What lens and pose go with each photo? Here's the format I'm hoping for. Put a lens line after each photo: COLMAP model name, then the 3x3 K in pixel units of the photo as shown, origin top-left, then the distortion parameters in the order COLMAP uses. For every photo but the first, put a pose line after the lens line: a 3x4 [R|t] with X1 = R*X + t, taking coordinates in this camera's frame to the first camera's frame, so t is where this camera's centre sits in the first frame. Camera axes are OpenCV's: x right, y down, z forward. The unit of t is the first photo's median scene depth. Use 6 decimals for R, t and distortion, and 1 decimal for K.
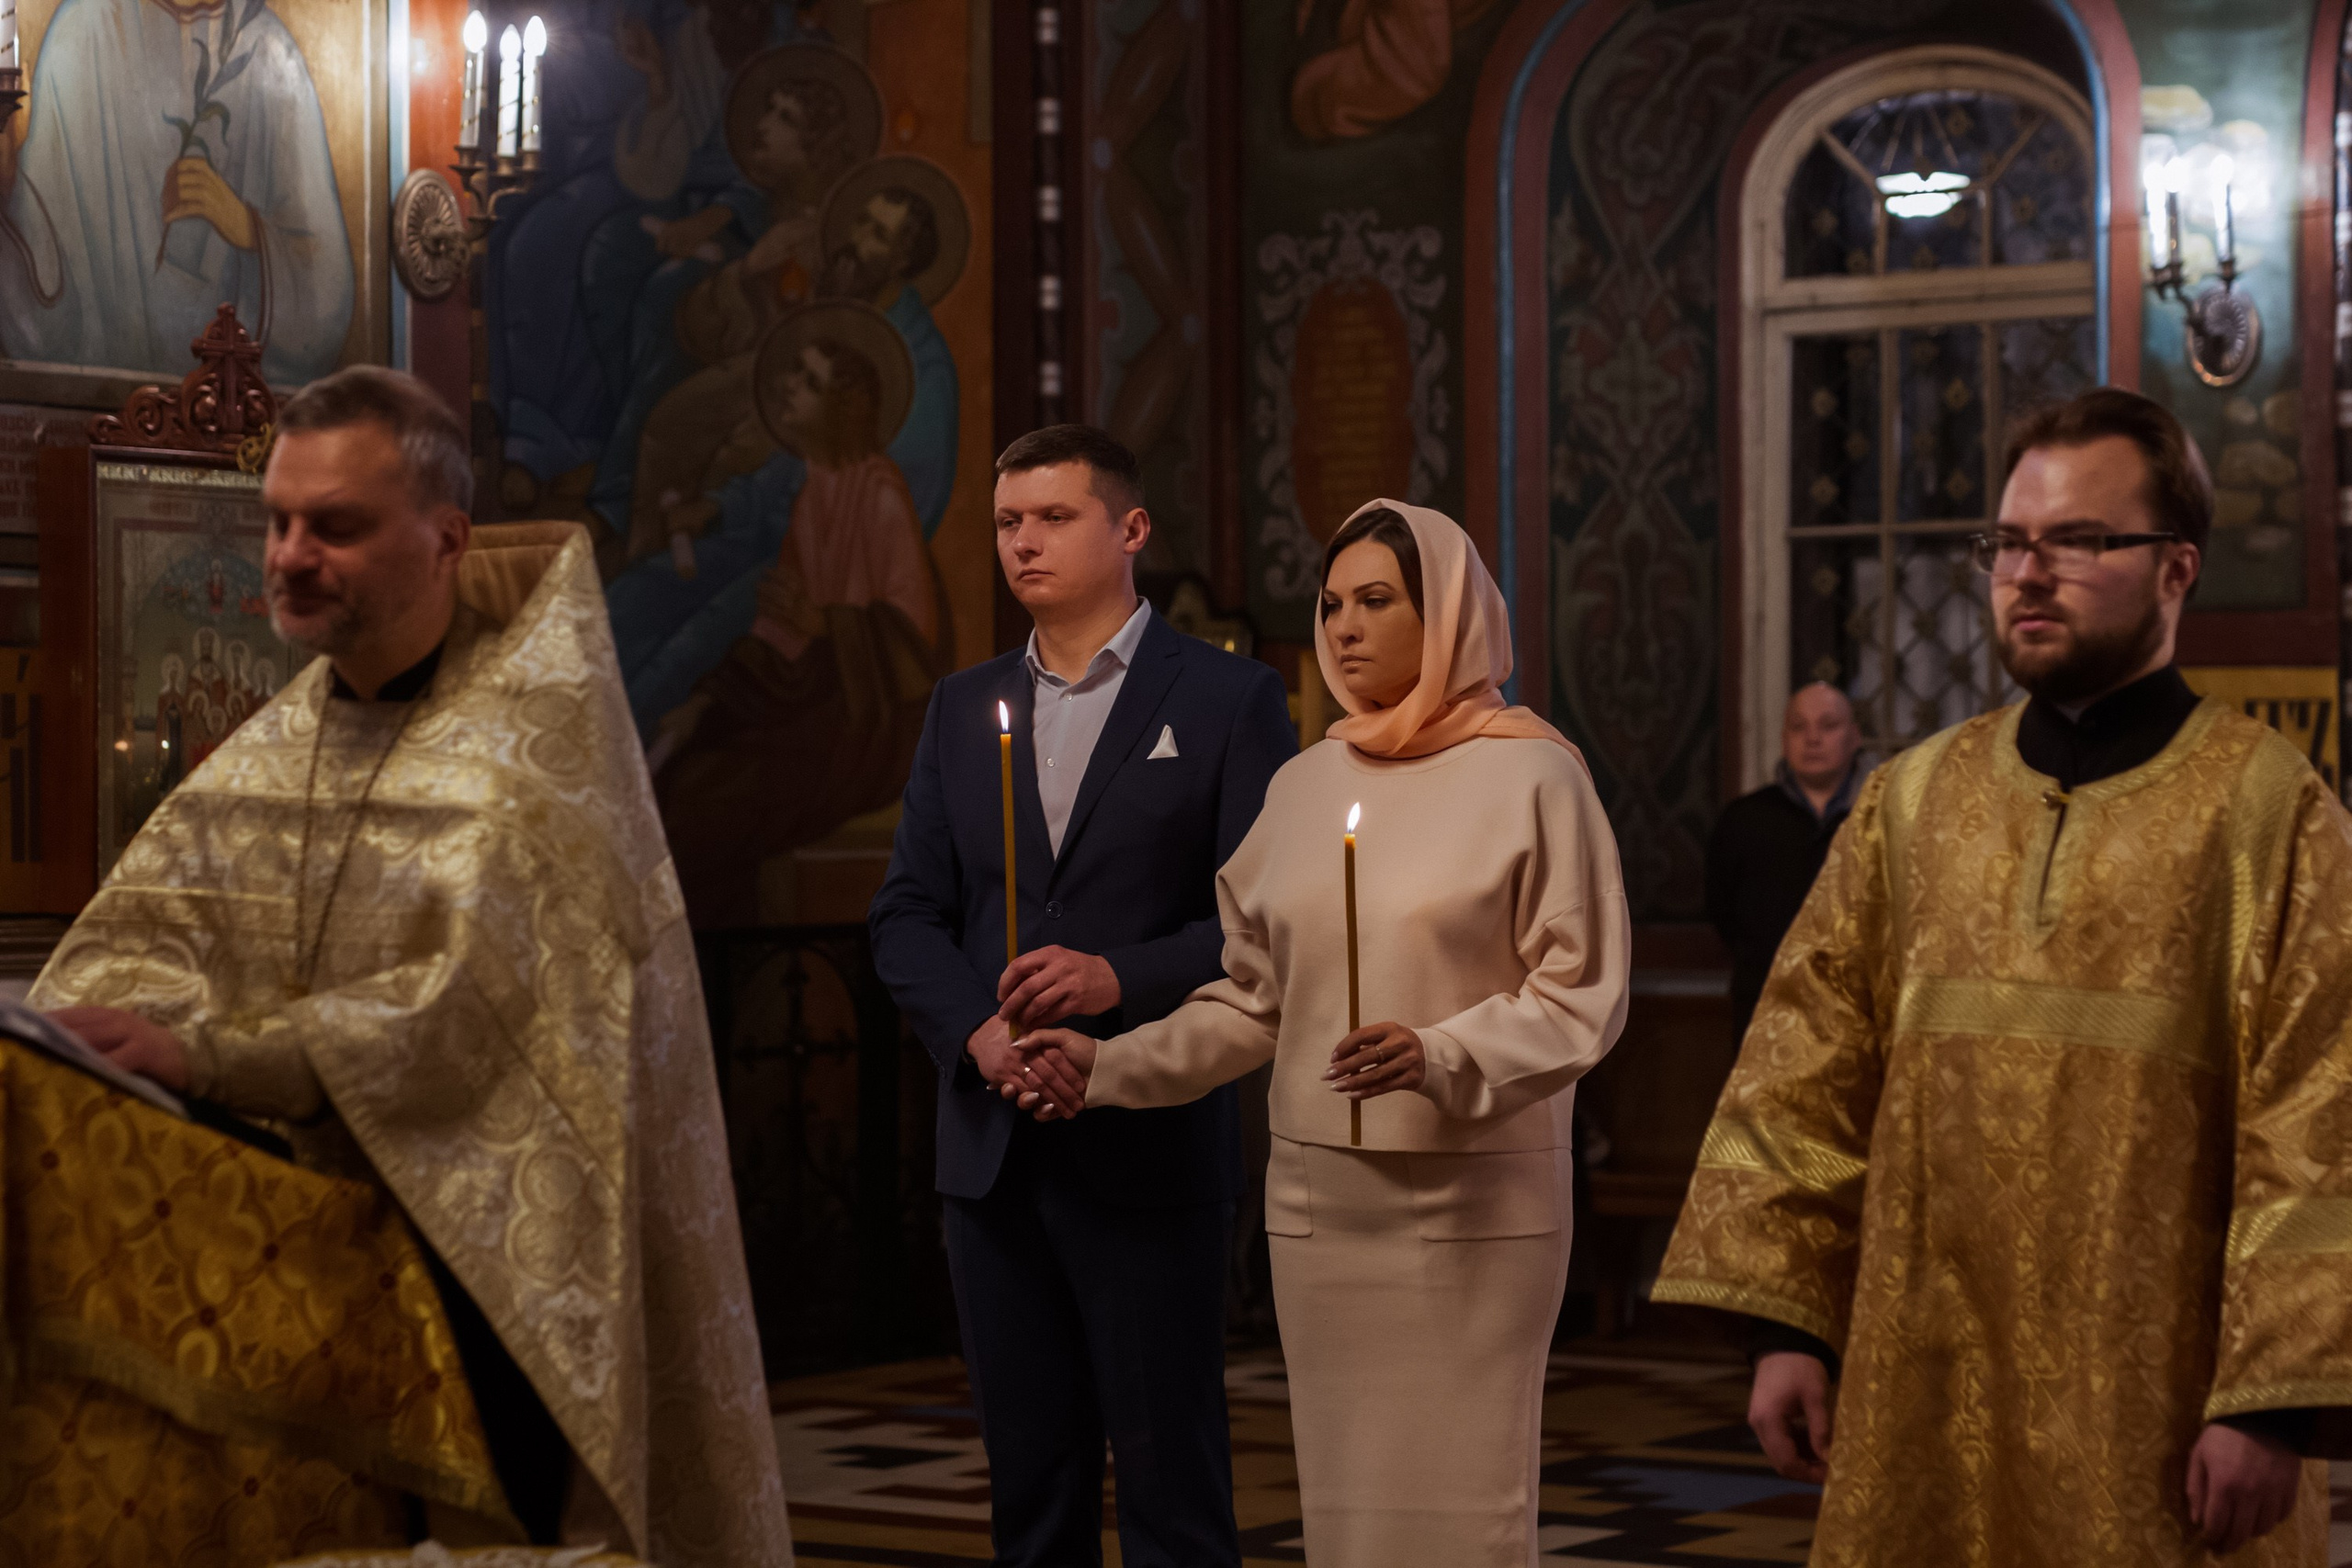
lens RADIAL K [[5837.6, 0, 1178.3], [0, 5837.6, 781.9], [0, 0, 1]] dist [-0.114359, 0.000000]
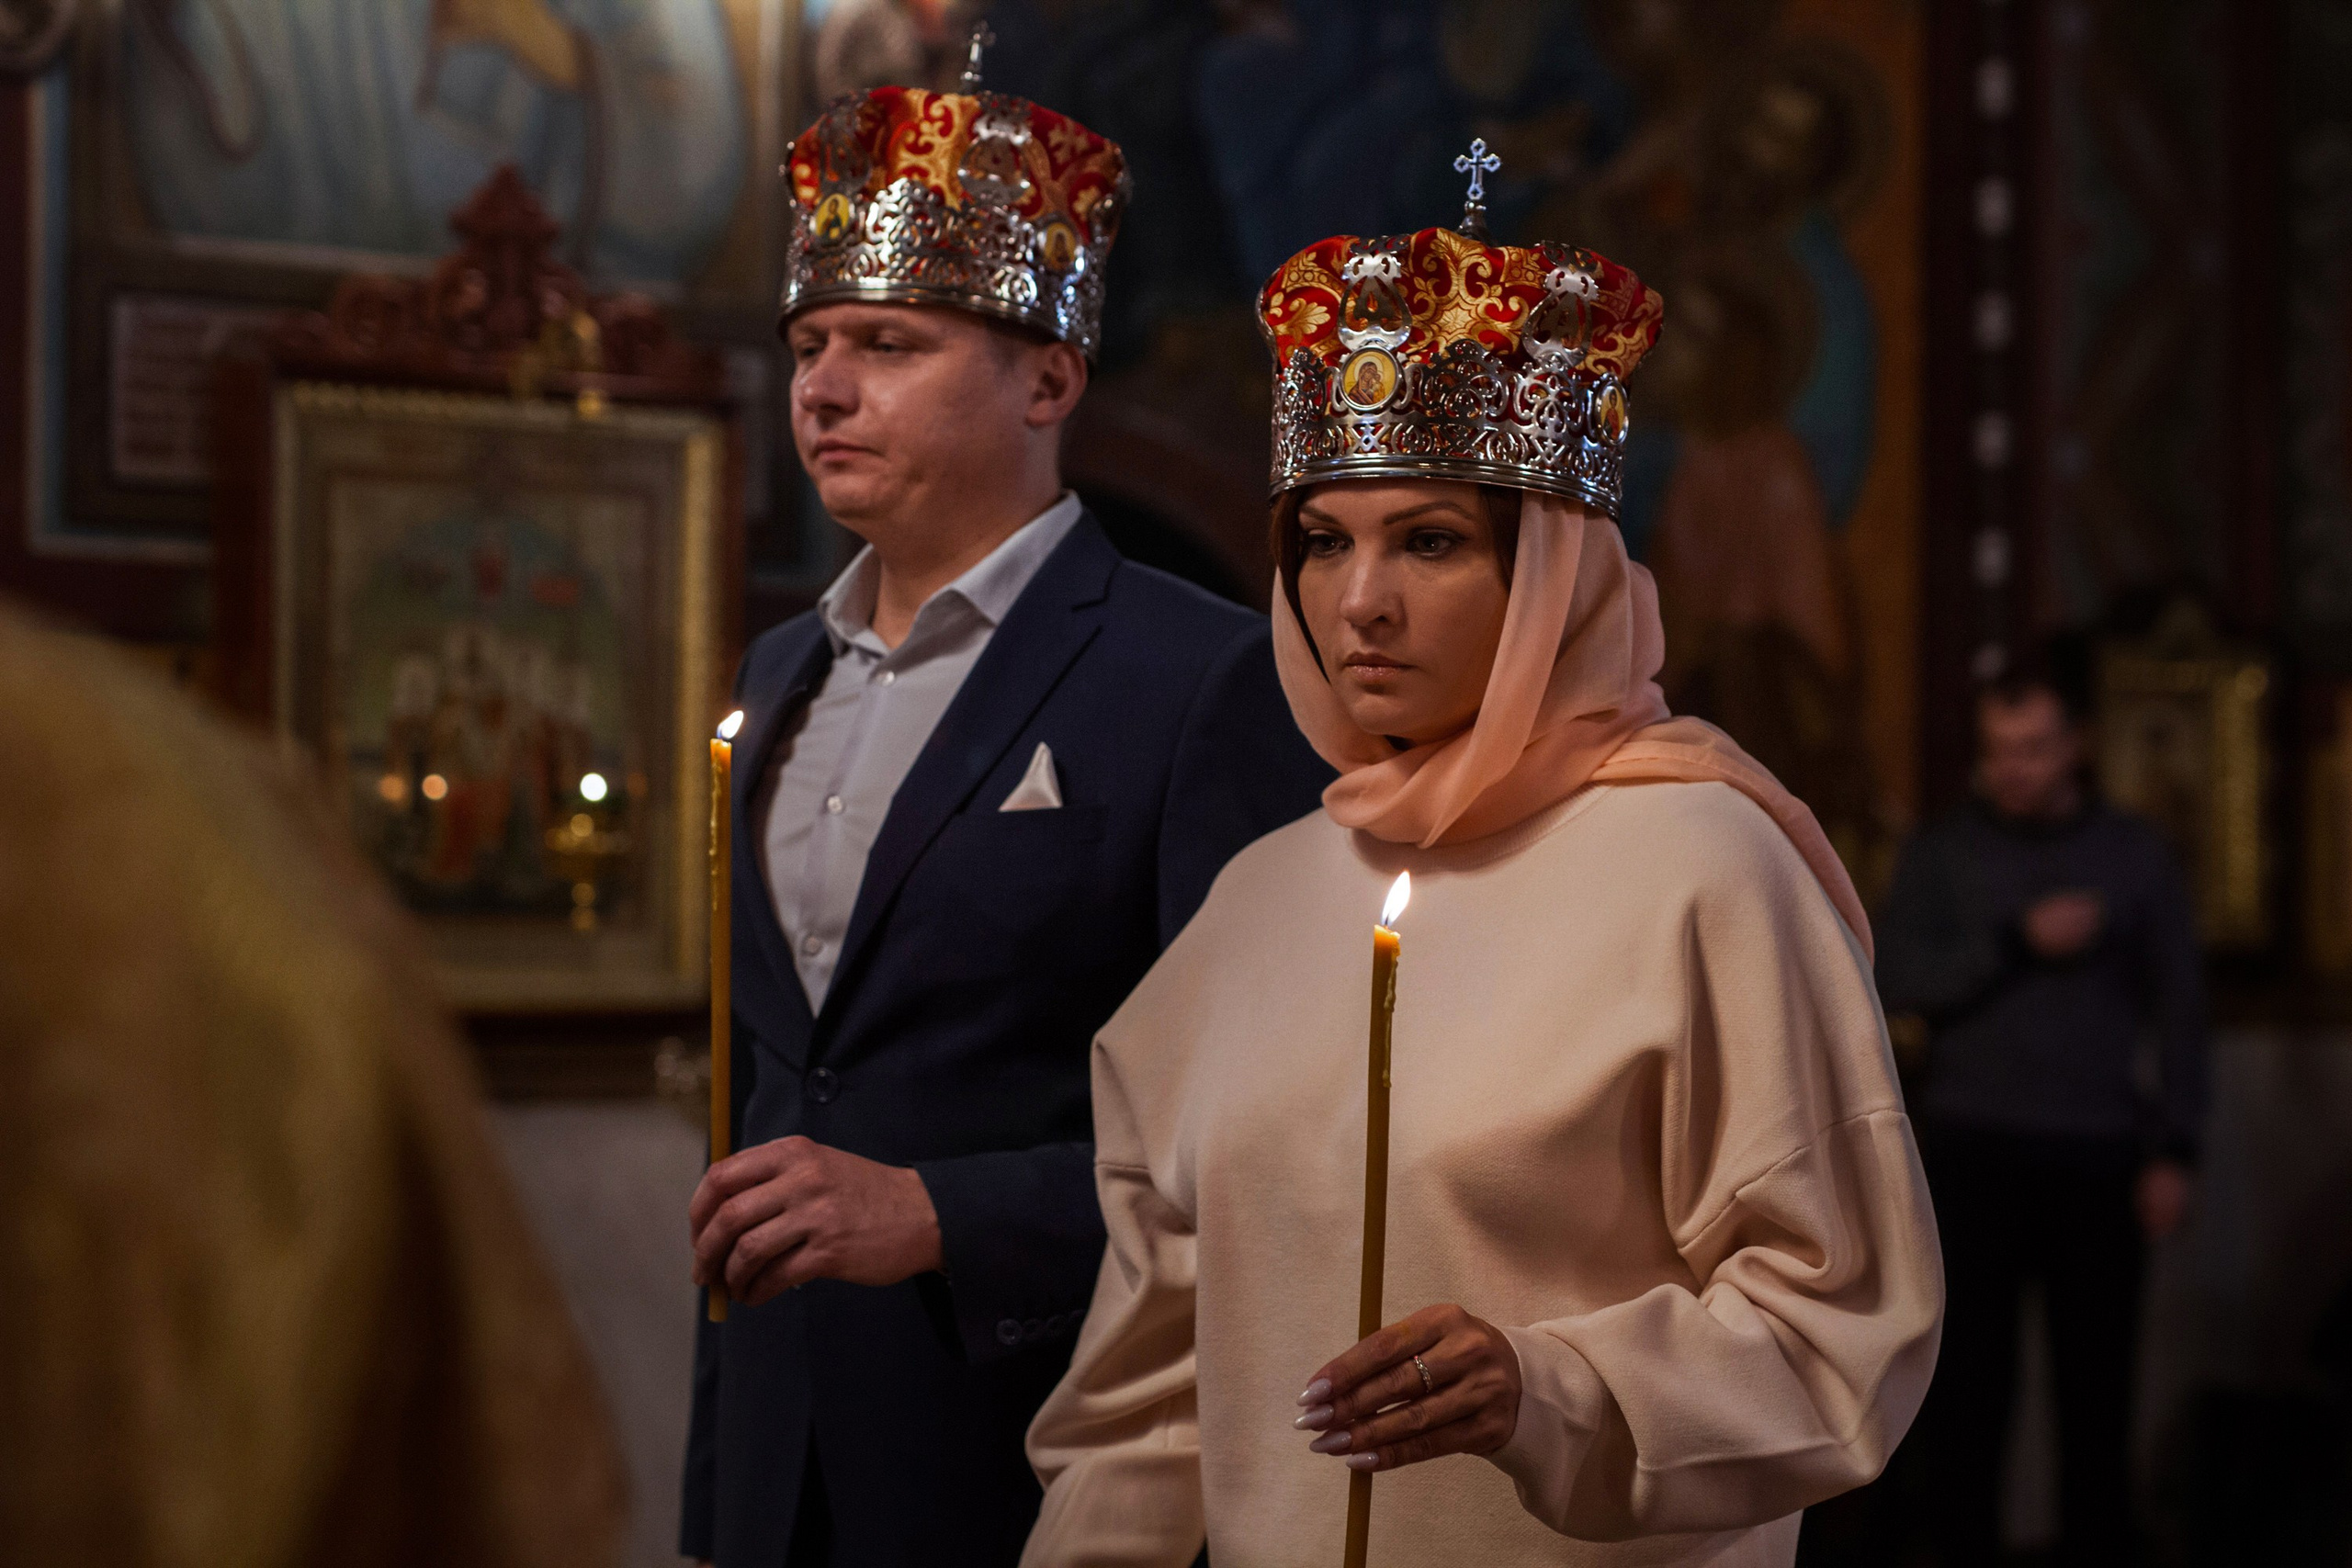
lens RADIAL K [[5837.6, 0, 1174.5], [0, 5837.6, 784.7], [0, 0, 1]] dist [-0.114359, 0.000000]
pose [[0.964466, 0.009824, -0.264025, 0.102590], [-0.013315, 0.999846, -0.011436, 0.000341], [0.263872, 0.014545, 0.964448, 0.347566]]
